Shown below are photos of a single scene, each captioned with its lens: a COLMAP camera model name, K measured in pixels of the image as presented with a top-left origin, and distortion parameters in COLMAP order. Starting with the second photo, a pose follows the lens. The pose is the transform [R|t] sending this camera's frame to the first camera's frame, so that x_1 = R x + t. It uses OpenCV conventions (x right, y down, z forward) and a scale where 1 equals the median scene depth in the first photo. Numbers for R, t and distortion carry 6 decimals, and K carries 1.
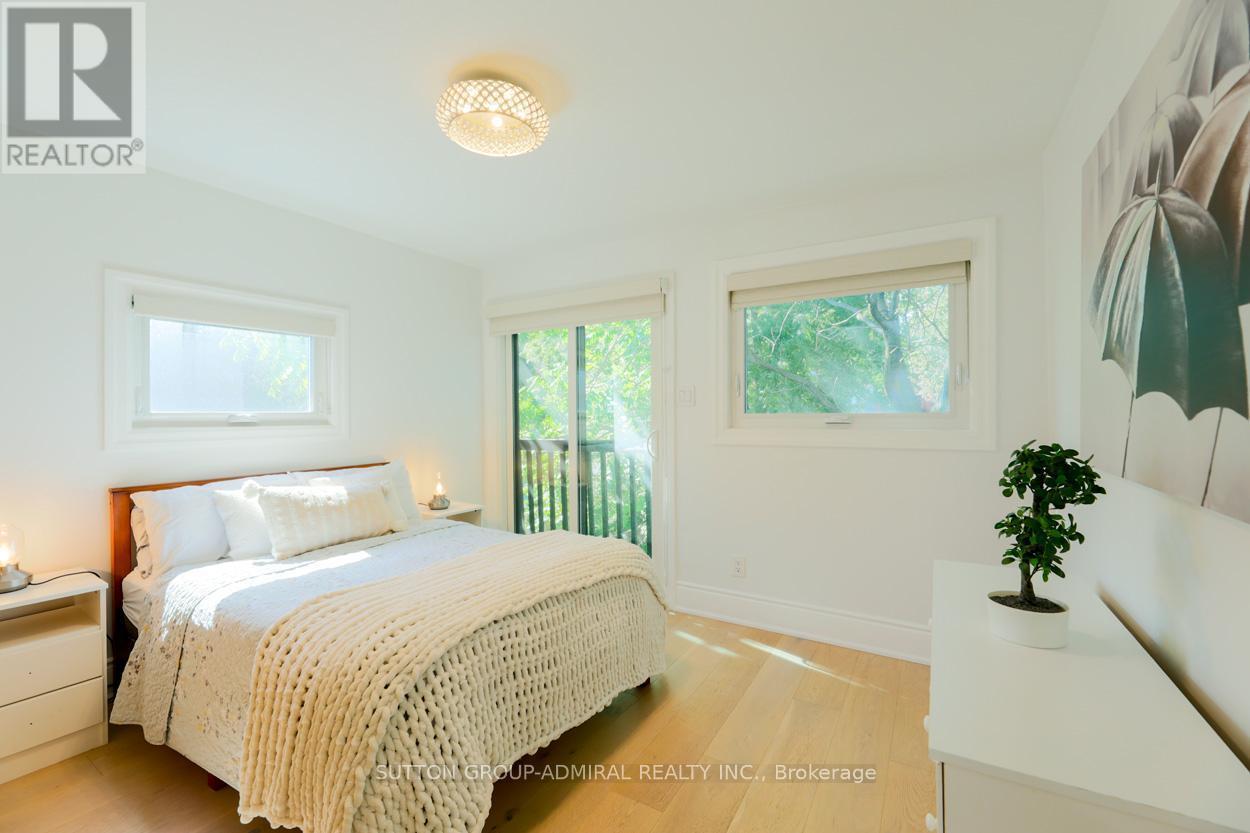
lens RADIAL K [[508.5, 0, 621.7], [0, 508.5, 412.4], [0, 0, 1]] dist [-0.000341, -0.000129]
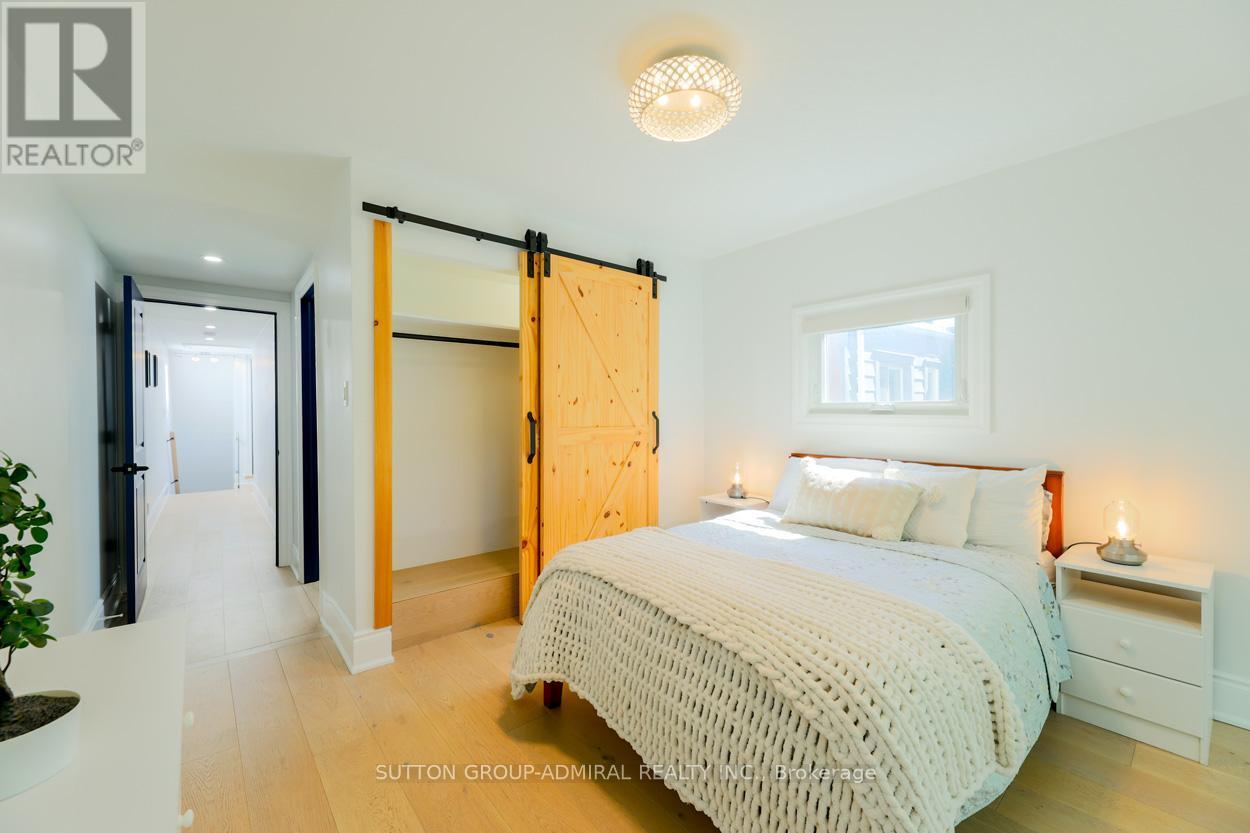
lens RADIAL K [[508.5, 0, 621.7], [0, 508.5, 412.4], [0, 0, 1]] dist [-0.000341, -0.000129]
pose [[-0.314650, 0.010083, -0.949154, 0.560179], [0.007749, 0.999938, 0.008053, 0.011517], [0.949176, -0.004821, -0.314708, 0.942730]]
